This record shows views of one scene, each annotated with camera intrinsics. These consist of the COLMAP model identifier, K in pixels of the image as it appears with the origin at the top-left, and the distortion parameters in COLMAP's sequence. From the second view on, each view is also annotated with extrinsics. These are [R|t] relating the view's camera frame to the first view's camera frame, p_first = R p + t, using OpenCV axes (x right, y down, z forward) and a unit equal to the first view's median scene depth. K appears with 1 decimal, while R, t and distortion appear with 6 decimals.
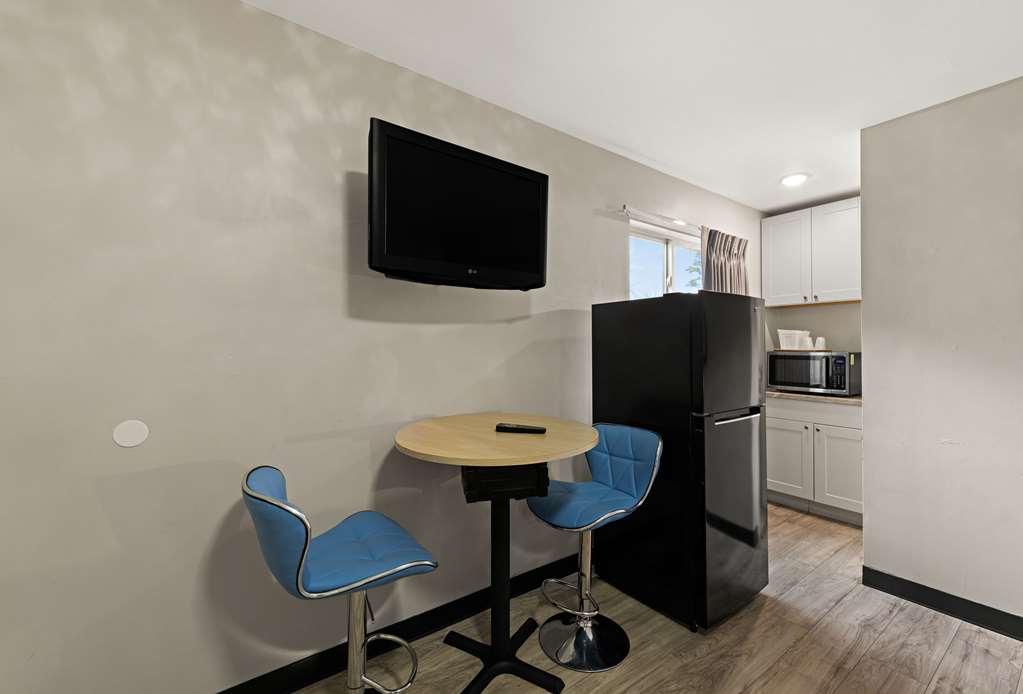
lens RADIAL K [[431.1, 0, 533.0], [0, 431.1, 344.0], [0, 0, 1]] dist [0.000979, 0.000100]
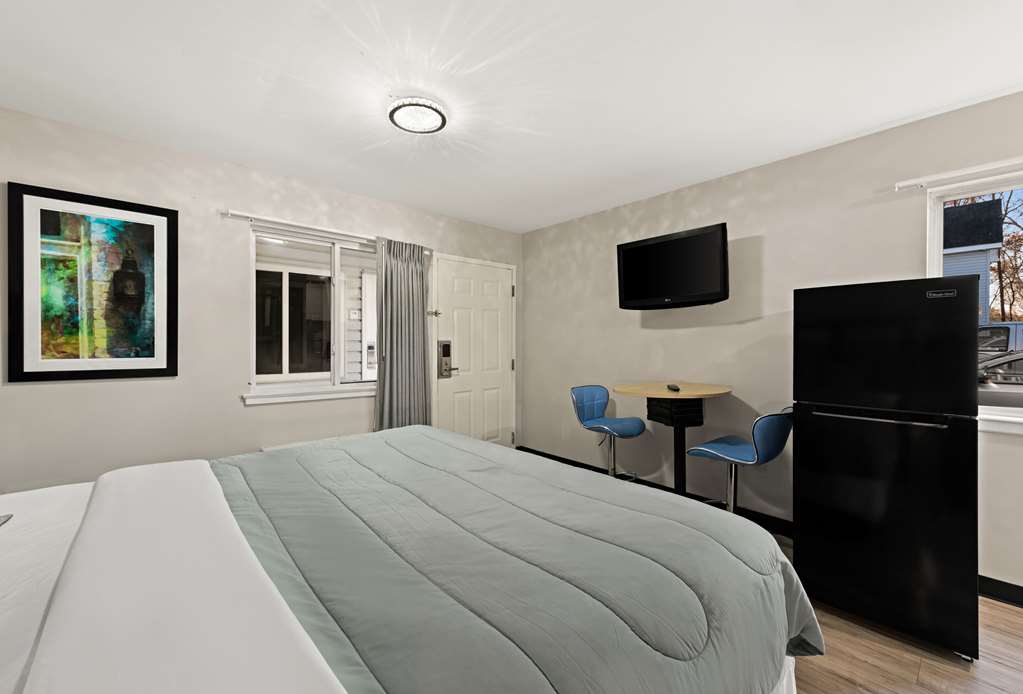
lens RADIAL K [[398.7, 0, 521.2], [0, 398.7, 344.9], [0, 0, 1]] dist [0.001806, 0.000089]
pose [[0.106864, 0.003183, -0.994269, 1.352556], [0.004006, 0.999985, 0.003632, 0.013064], [0.994266, -0.004371, 0.106849, 0.180281]]
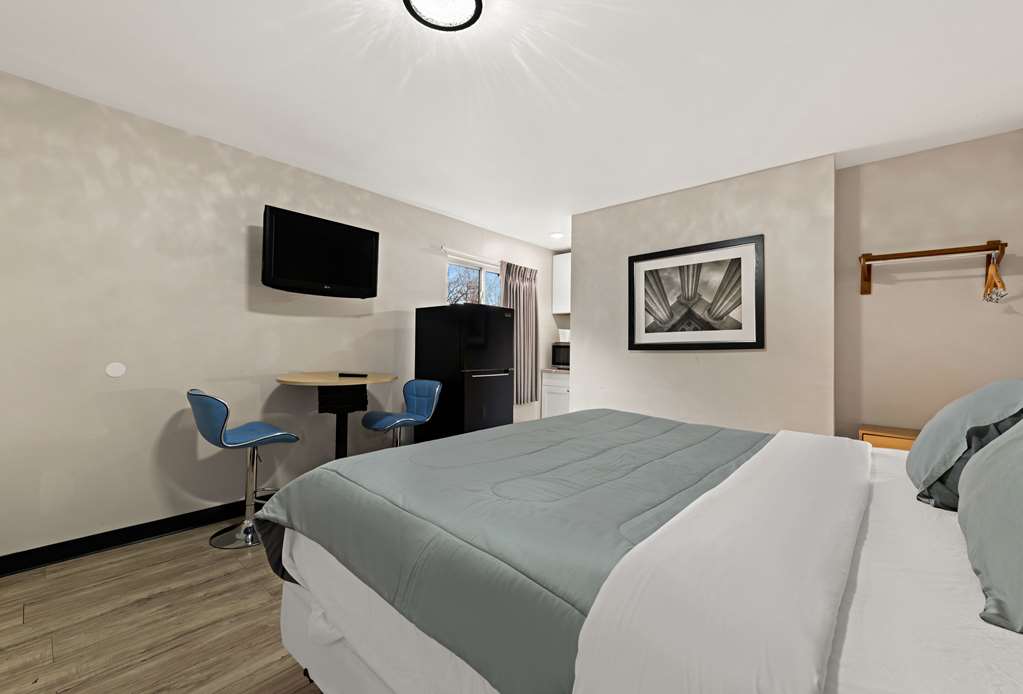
lens RADIAL K [[410.9, 0, 526.1], [0, 410.9, 342.7], [0, 0, 1]] dist [0.000716, -0.000106]
pose [[0.977159, 0.016398, 0.211875, 0.282947], [-0.014791, 0.999849, -0.009170, 0.058478], [-0.211993, 0.005827, 0.977254, -0.764916]]
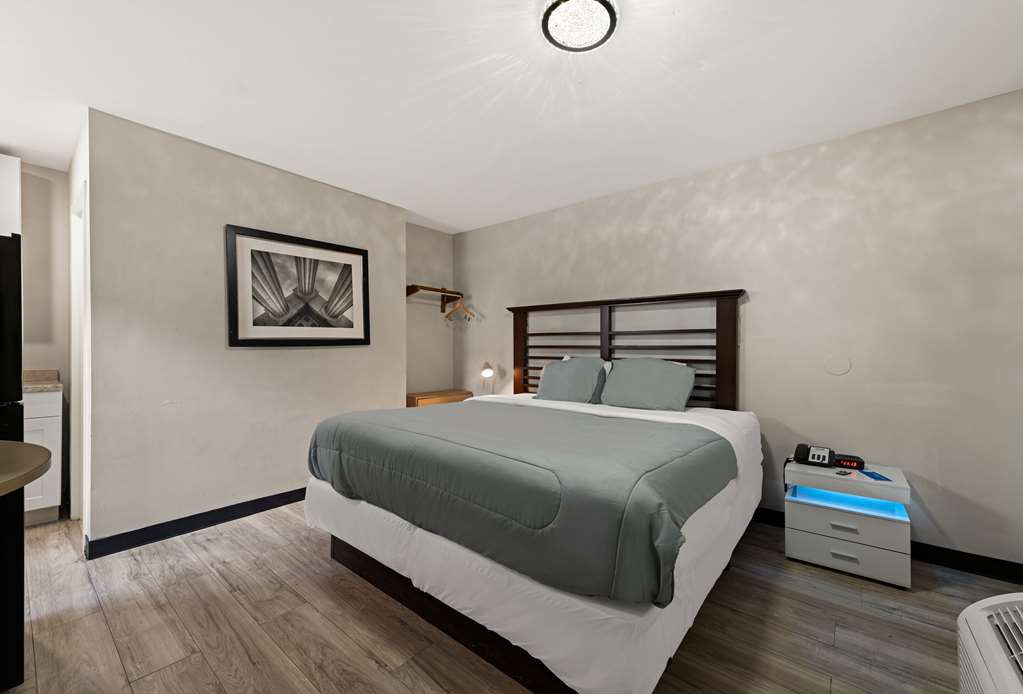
lens RADIAL K [[408.9, 0, 511.5], [0, 408.9, 347.0], [0, 0, 1]] dist [0.000847, -0.000025]
pose [[-0.226399, -0.001312, 0.974034, -0.485734], [-0.011657, 0.999931, -0.001363, 0.059335], [-0.973965, -0.011663, -0.226399, 0.324670]]
